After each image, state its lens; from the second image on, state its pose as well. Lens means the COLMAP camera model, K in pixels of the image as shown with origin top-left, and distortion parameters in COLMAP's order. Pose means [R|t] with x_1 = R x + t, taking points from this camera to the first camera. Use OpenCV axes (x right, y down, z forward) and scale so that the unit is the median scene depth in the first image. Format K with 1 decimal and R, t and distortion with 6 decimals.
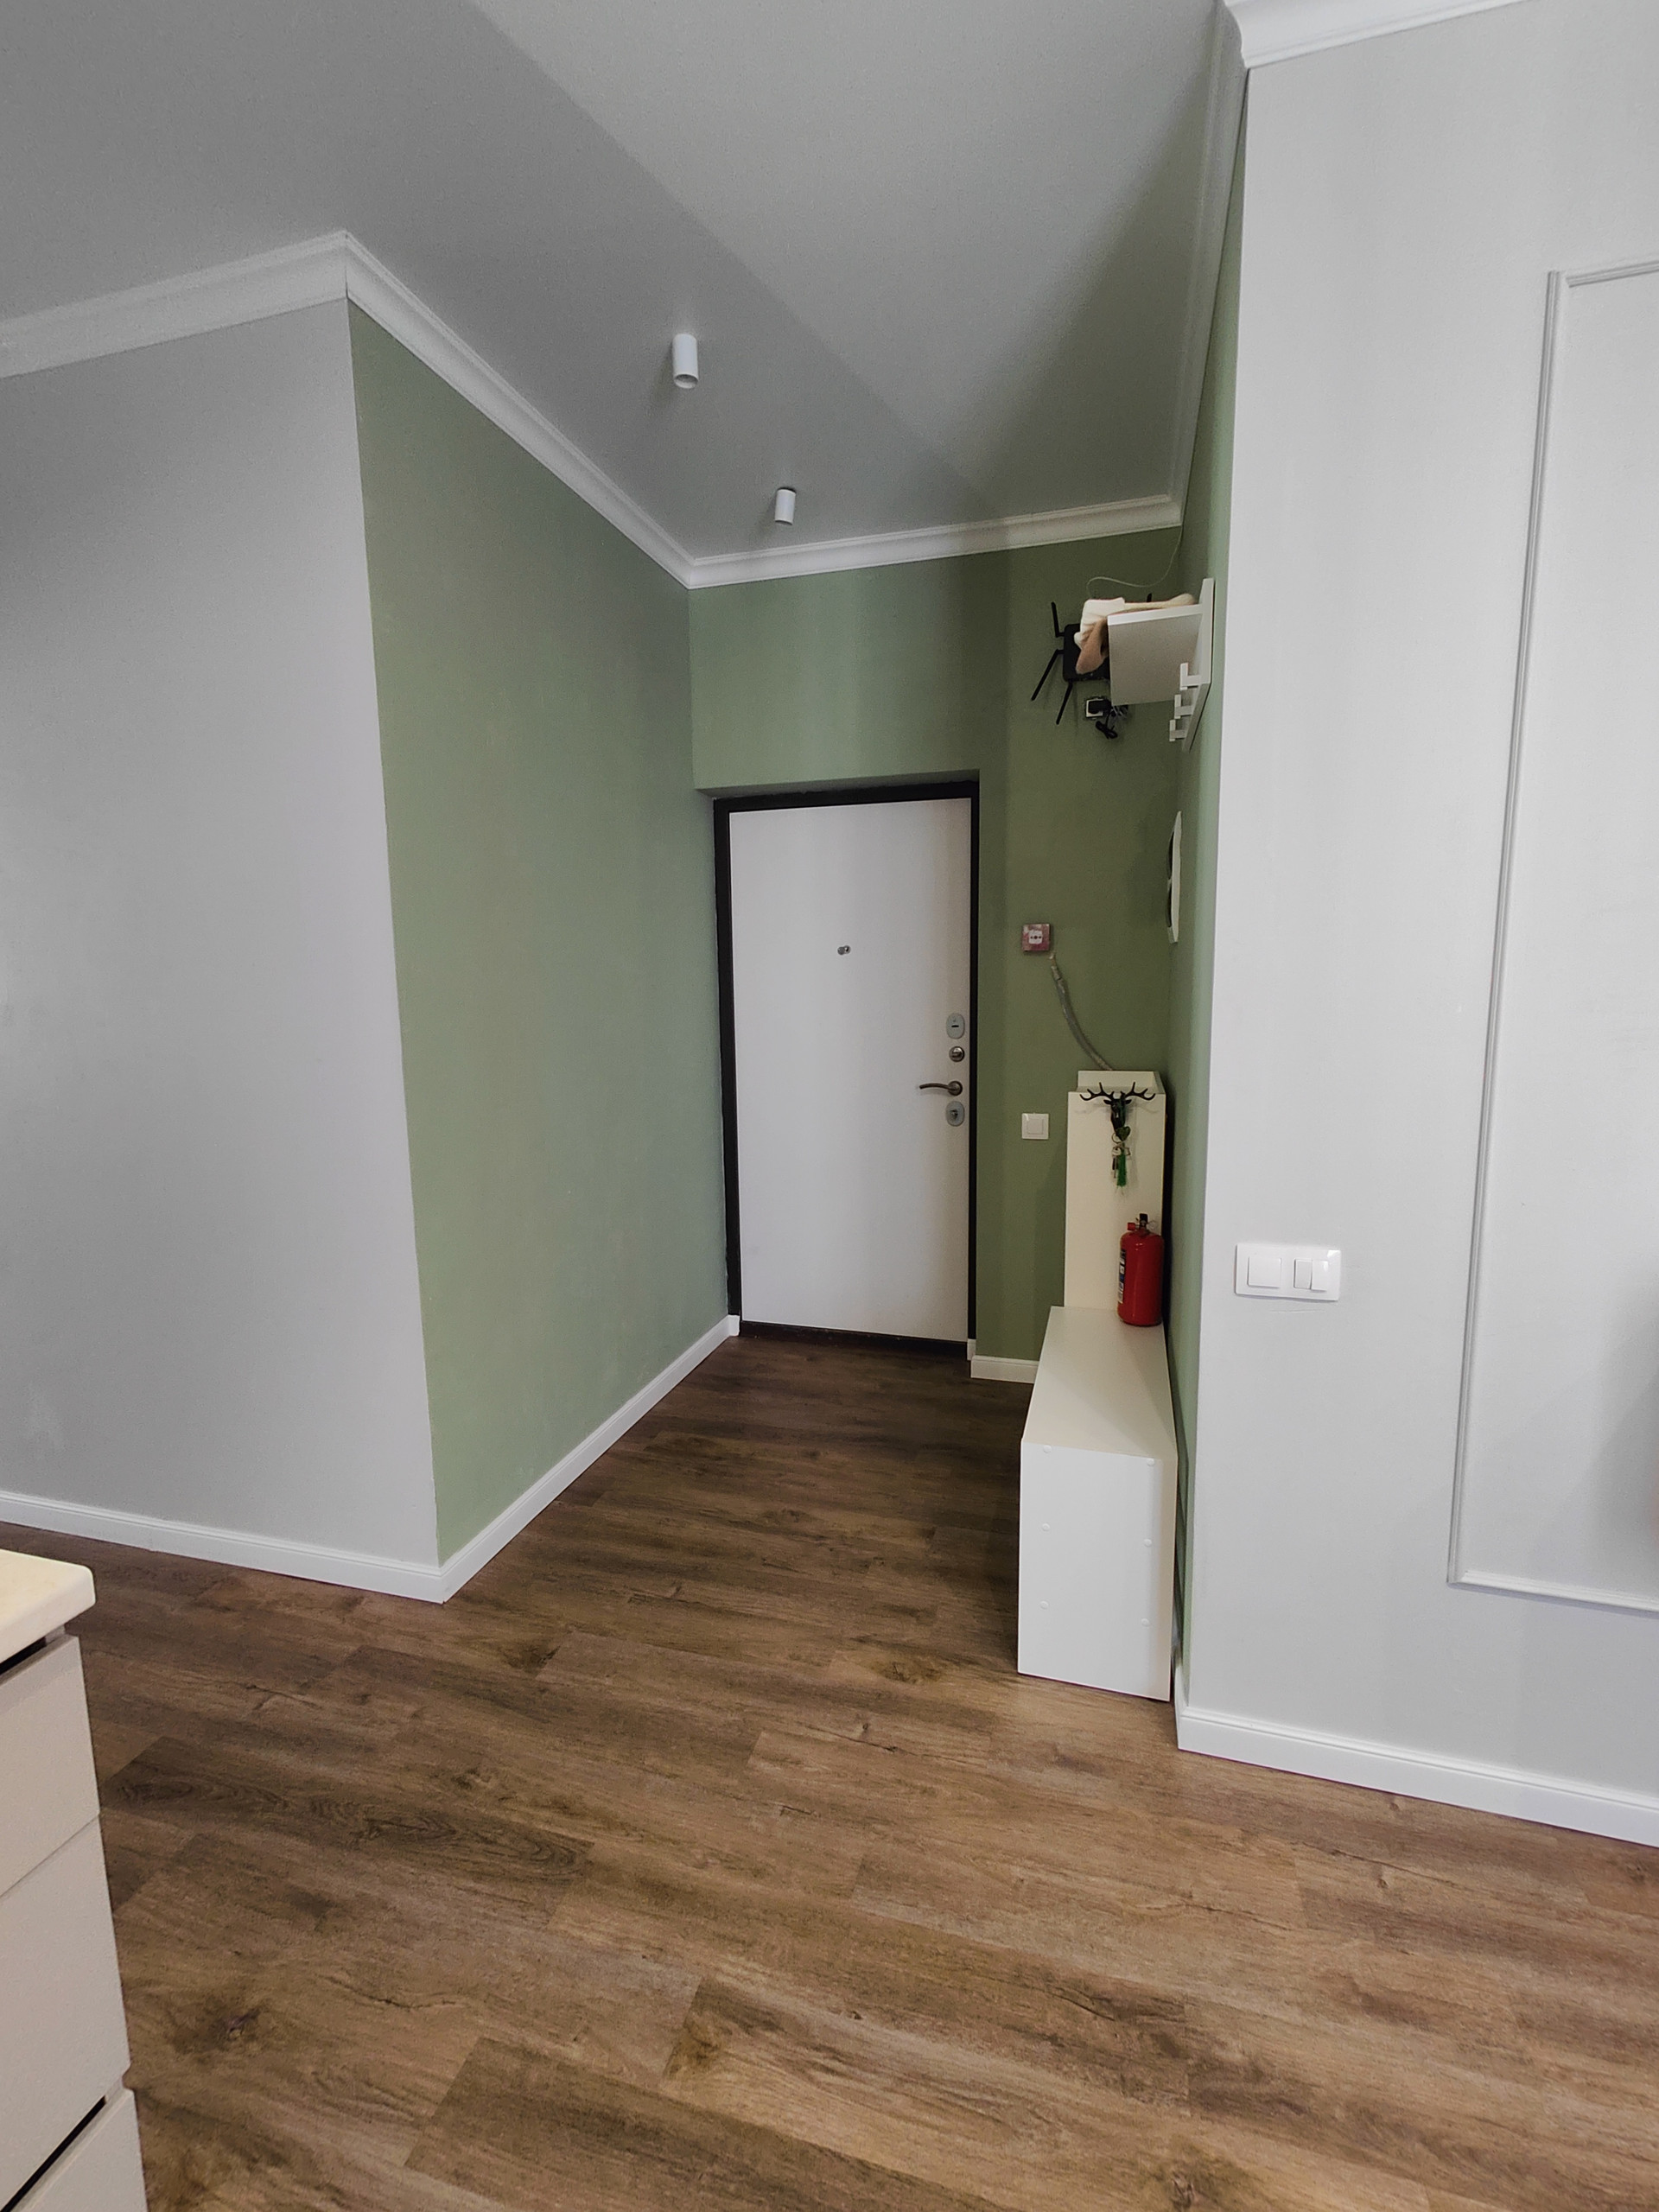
lens RADIAL K [[975.7, 0, 834.6], [0, 975.7, 1103.3], [0, 0, 1]] dist [0.011276, -0.006748]
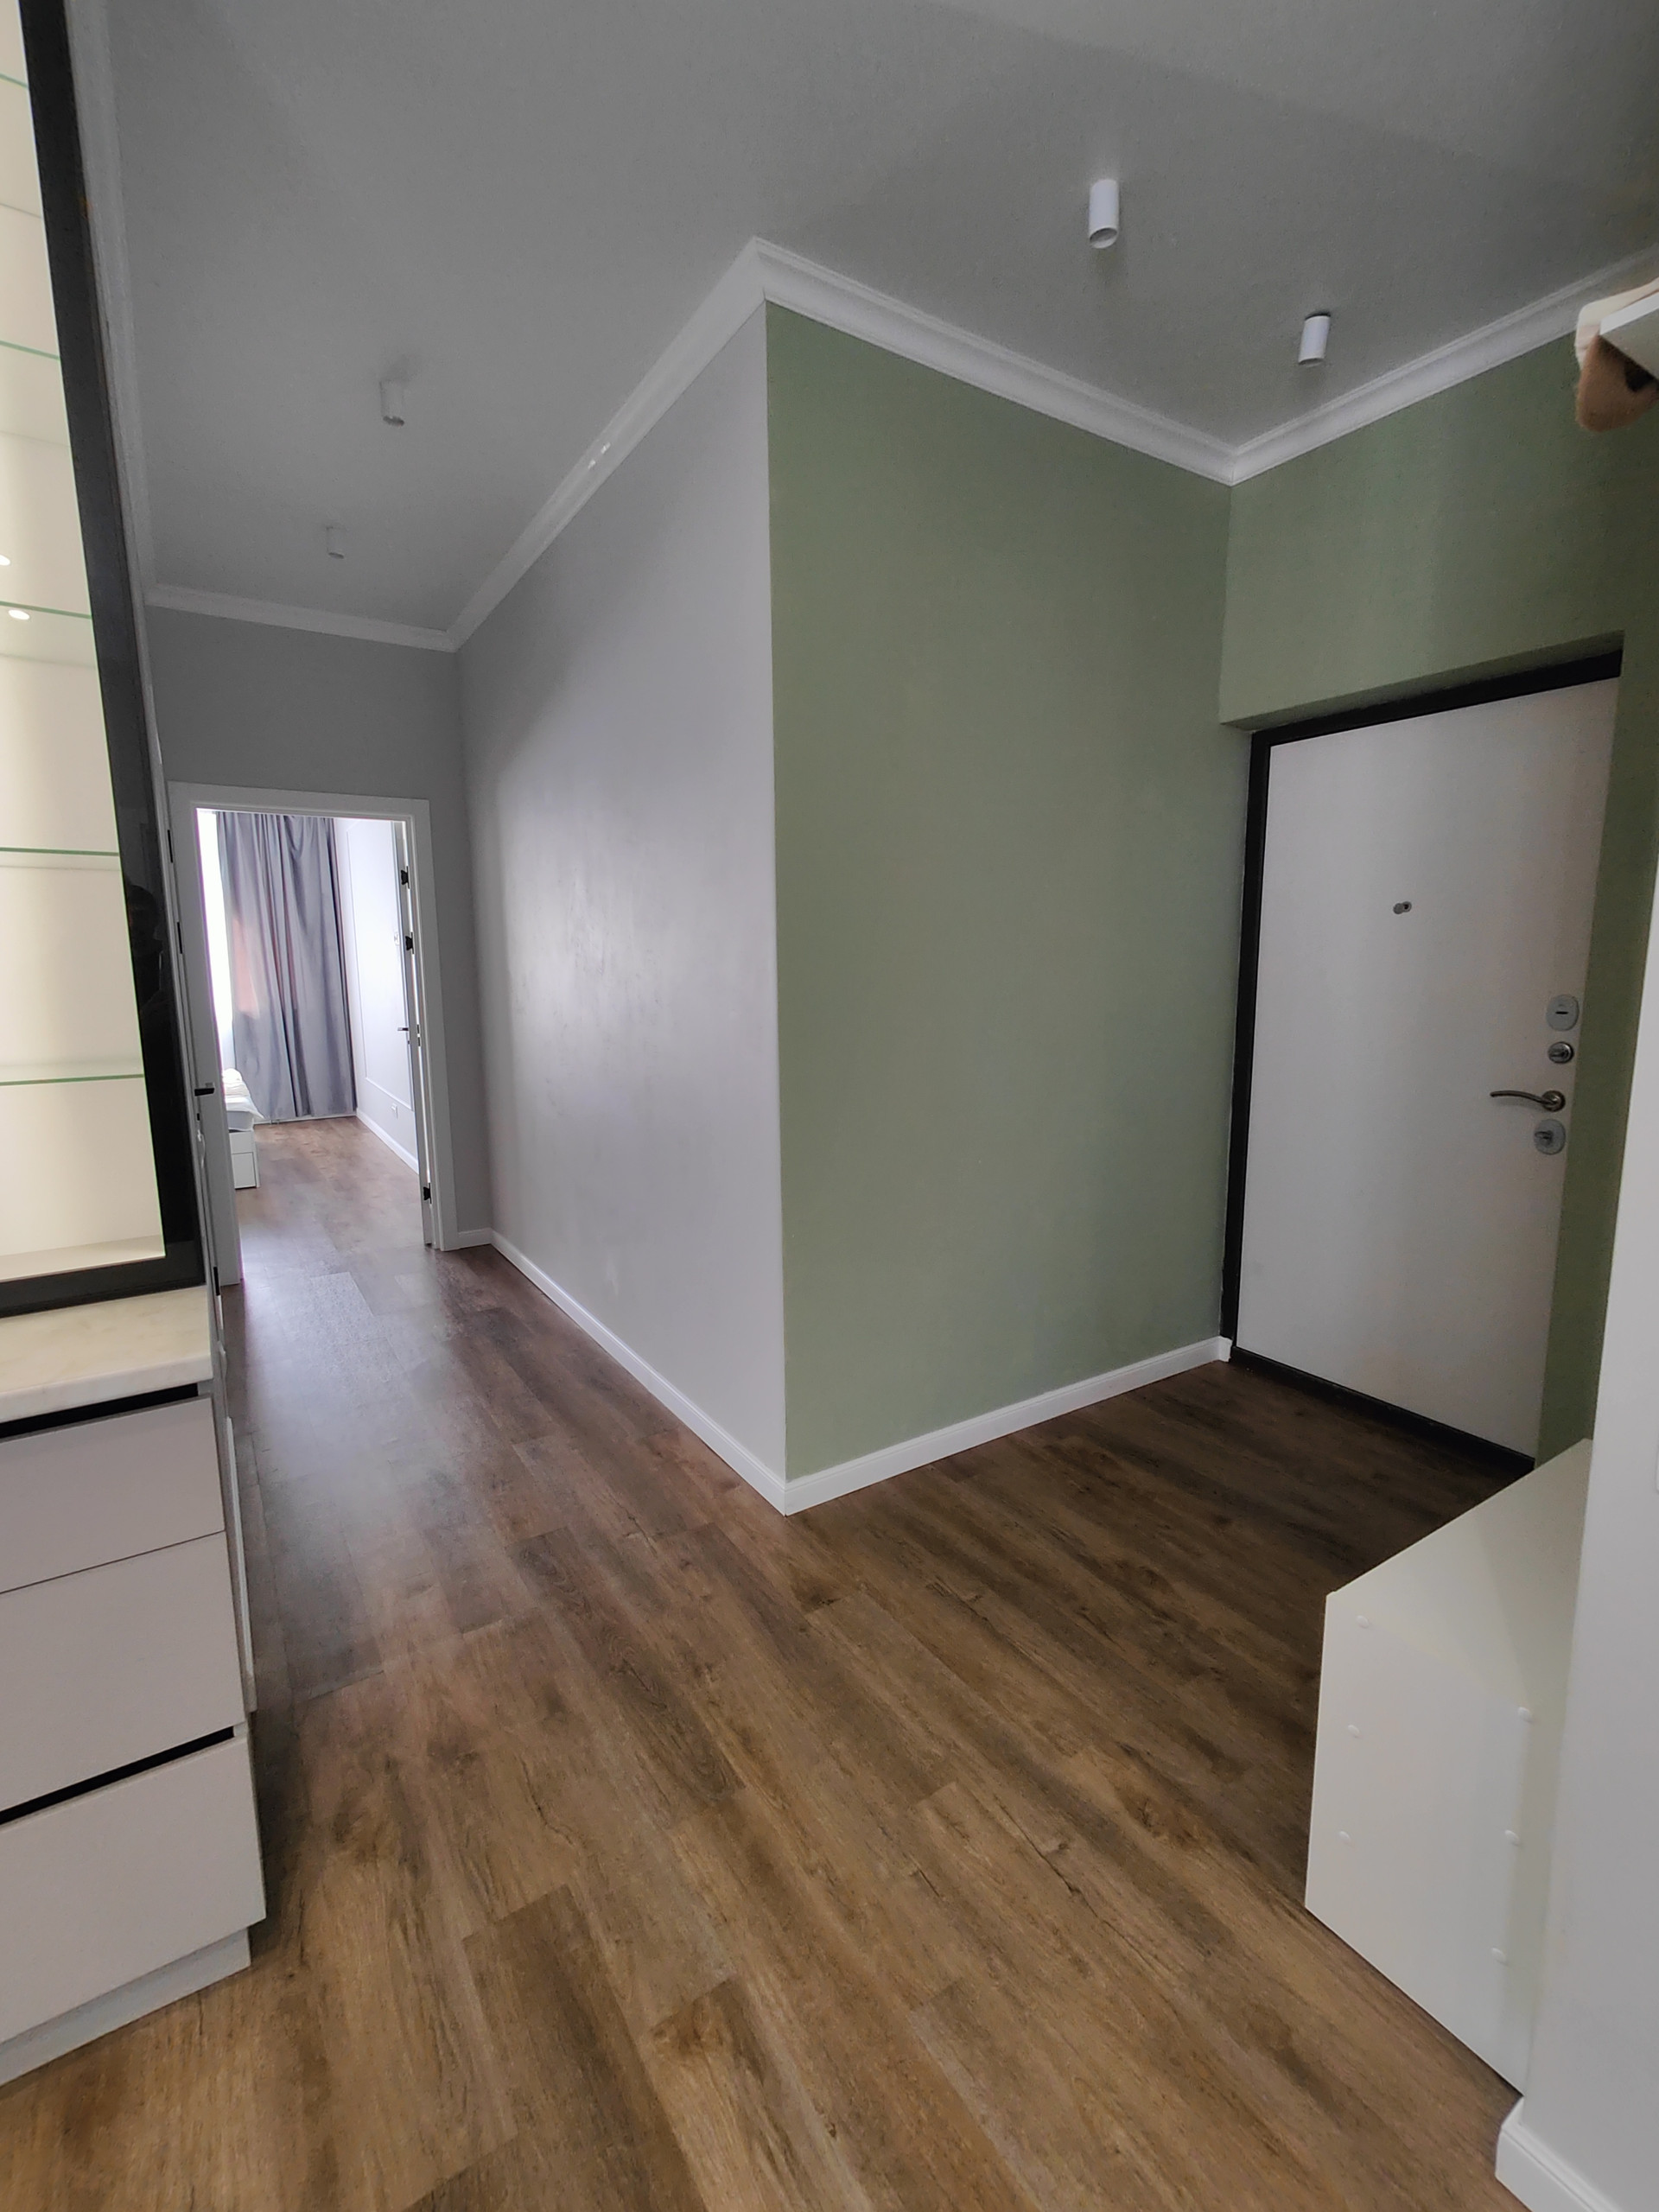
lens RADIAL K [[975.7, 0, 834.6], [0, 975.7, 1103.3], [0, 0, 1]] dist [0.011276, -0.006748]
pose [[0.757129, 0.105786, -0.644643, 0.345878], [-0.089697, 0.994290, 0.057815, -0.015236], [0.647078, 0.014049, 0.762294, 0.234500]]
